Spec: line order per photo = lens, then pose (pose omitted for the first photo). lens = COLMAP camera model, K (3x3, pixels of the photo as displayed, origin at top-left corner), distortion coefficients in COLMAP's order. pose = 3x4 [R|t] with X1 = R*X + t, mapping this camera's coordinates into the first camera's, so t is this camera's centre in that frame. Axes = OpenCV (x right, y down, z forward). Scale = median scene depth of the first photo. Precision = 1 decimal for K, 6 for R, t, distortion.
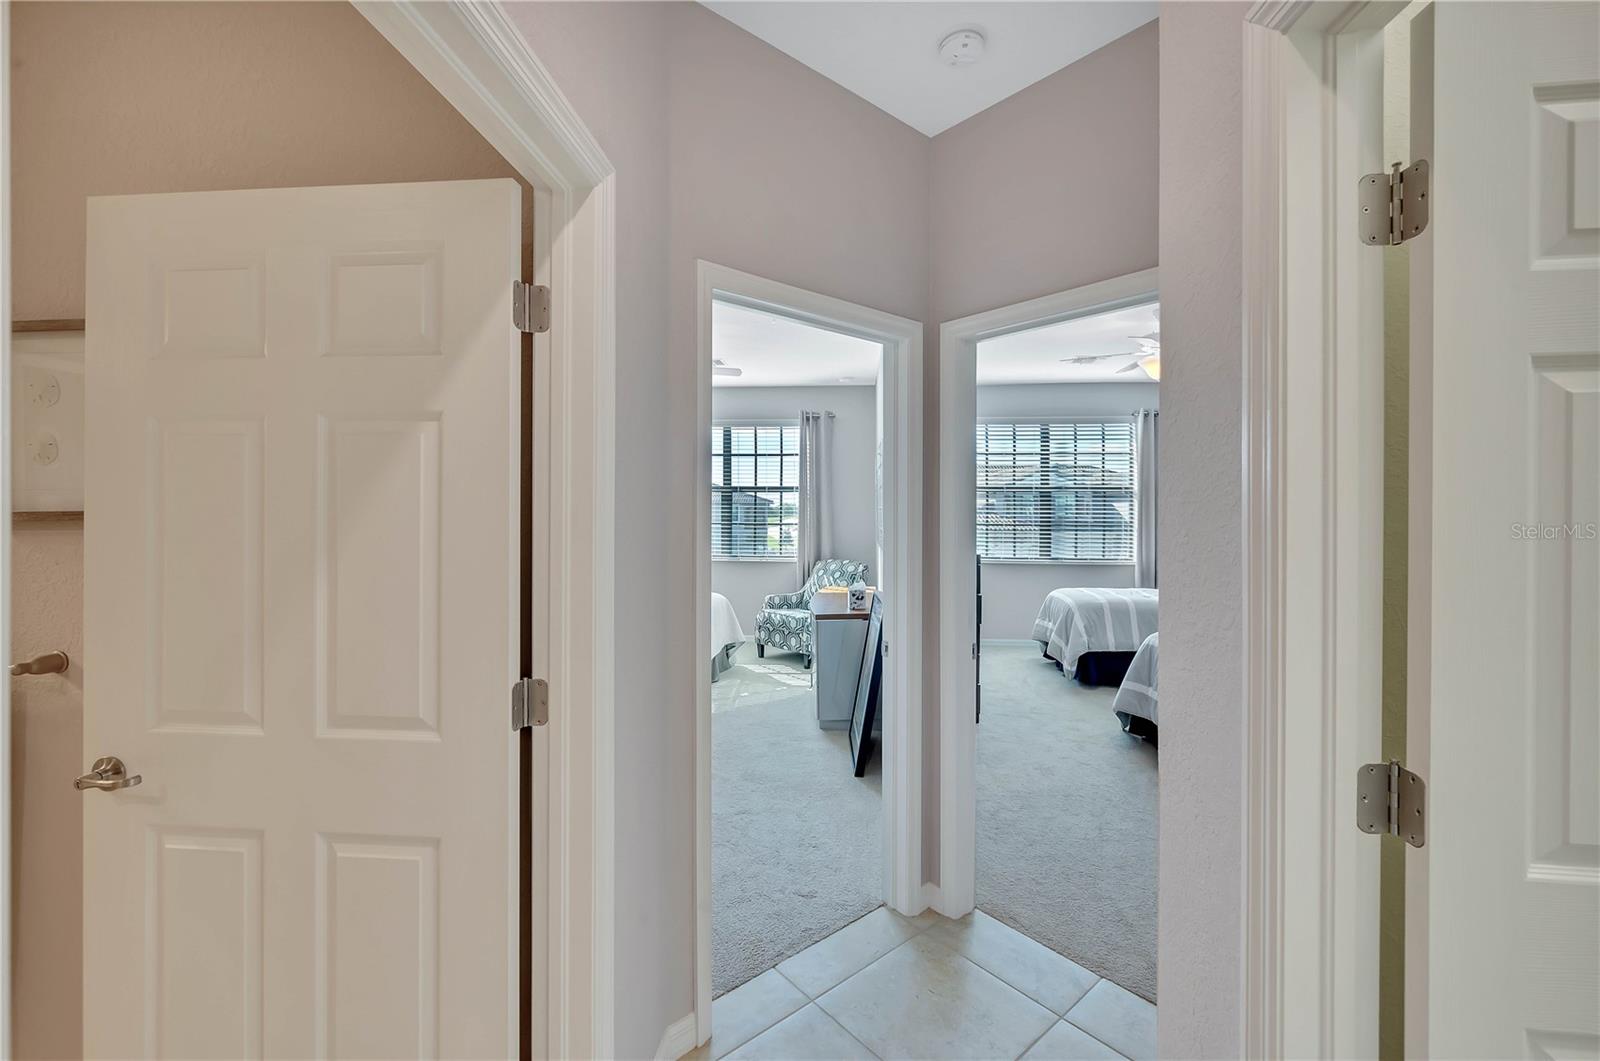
lens RADIAL K [[669.2, 0, 786.9], [0, 669.2, 515.9], [0, 0, 1]] dist [-0.001925, -0.000650]
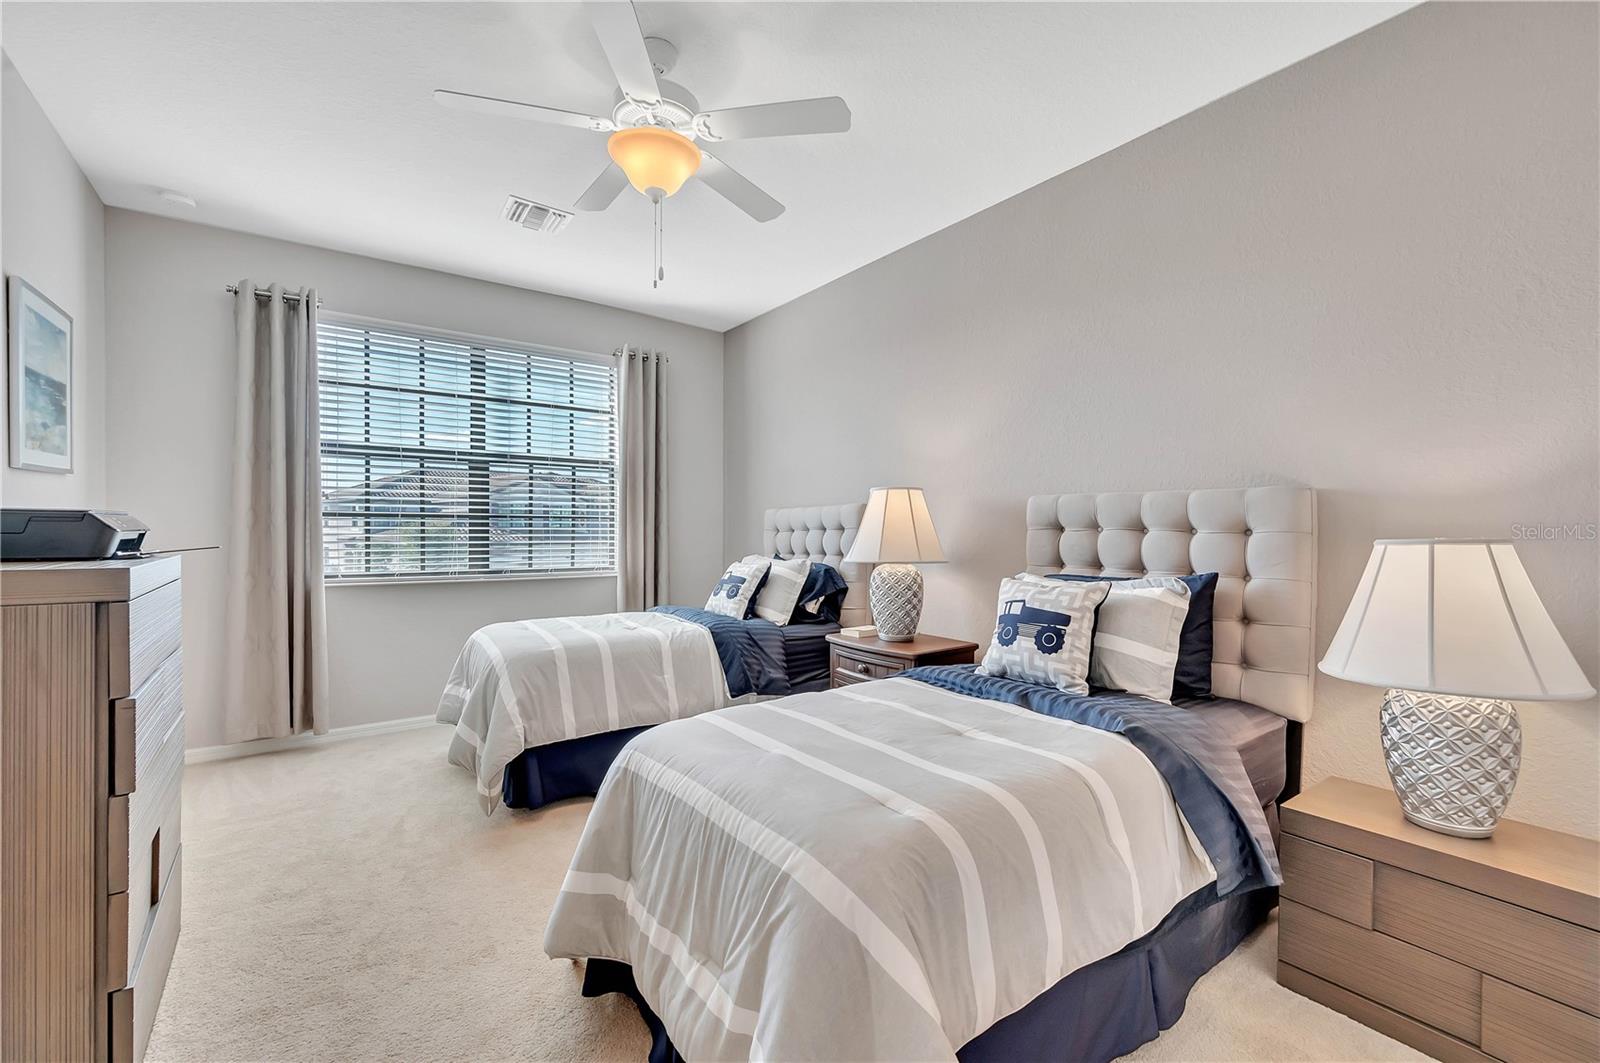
lens RADIAL K [[669.2, 0, 791.5], [0, 669.2, 530.7], [0, 0, 1]] dist [-0.001925, -0.000650]
pose [[0.750868, 0.002811, 0.660446, 0.206892], [-0.005060, 0.999986, 0.001497, 0.025189], [-0.660433, -0.004466, 0.750872, 0.375074]]
